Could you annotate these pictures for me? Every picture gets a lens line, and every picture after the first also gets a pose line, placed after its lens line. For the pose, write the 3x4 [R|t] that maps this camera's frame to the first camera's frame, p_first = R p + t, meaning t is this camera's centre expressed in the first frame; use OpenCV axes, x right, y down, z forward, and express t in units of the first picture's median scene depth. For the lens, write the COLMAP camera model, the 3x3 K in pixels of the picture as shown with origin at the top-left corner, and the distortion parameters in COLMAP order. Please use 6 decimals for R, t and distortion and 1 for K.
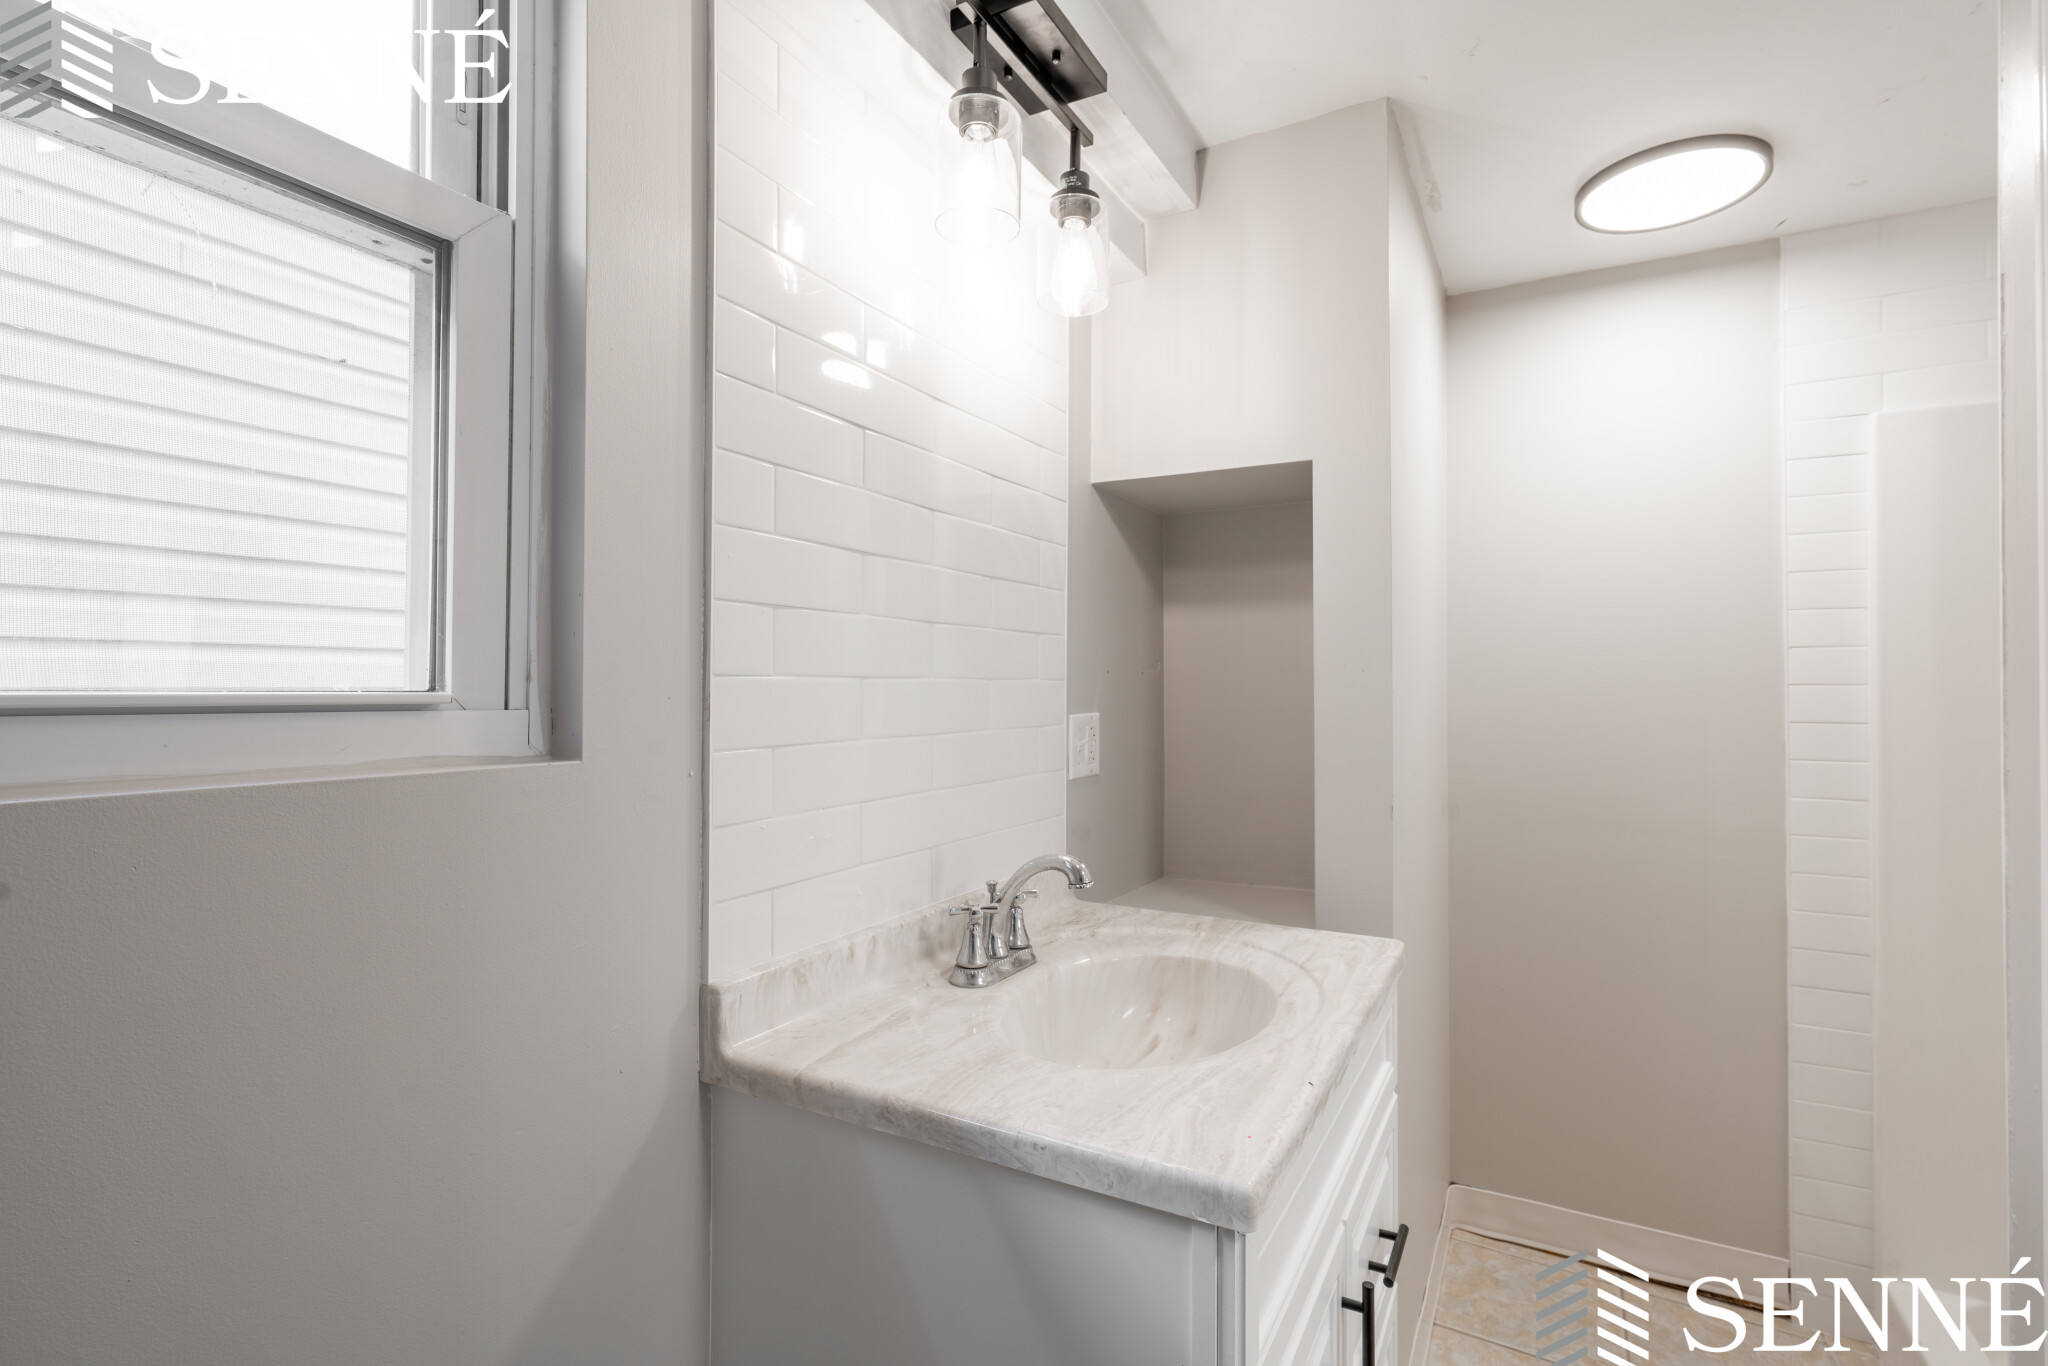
lens RADIAL K [[965.7, 0, 1025.0], [0, 965.7, 678.9], [0, 0, 1]] dist [0.001510, 0.000046]
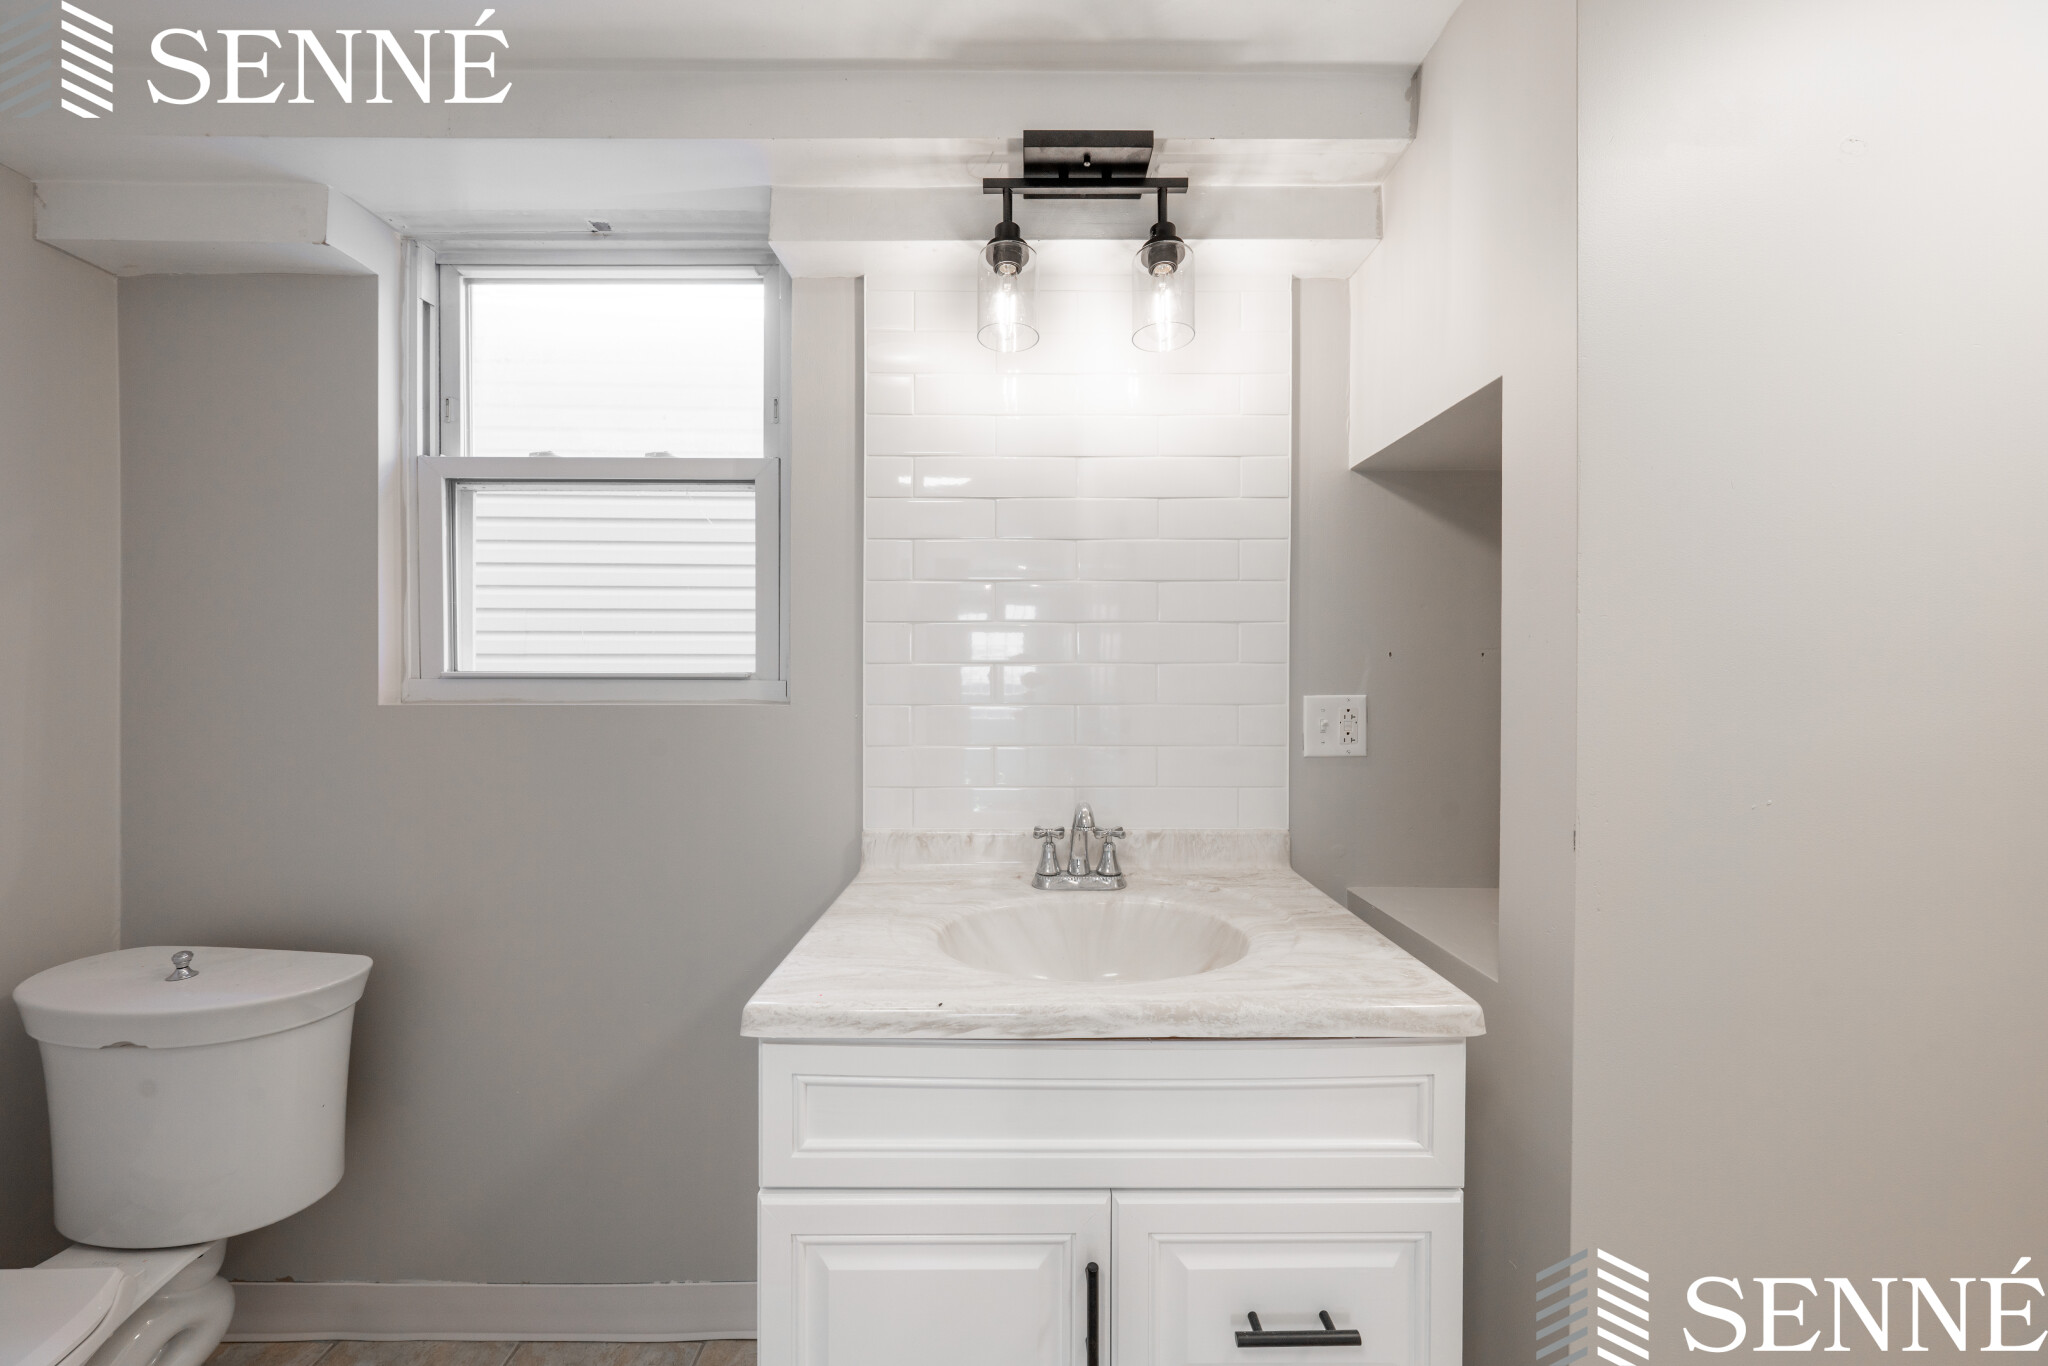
lens RADIAL K [[685.3, 0, 1026.1], [0, 685.3, 682.3], [0, 0, 1]] dist [-0.003397, -0.000374]
pose [[0.484218, 0.004067, -0.874938, 0.883329], [0.008336, 0.999922, 0.009261, 0.020551], [0.874908, -0.011778, 0.484146, 0.577127]]
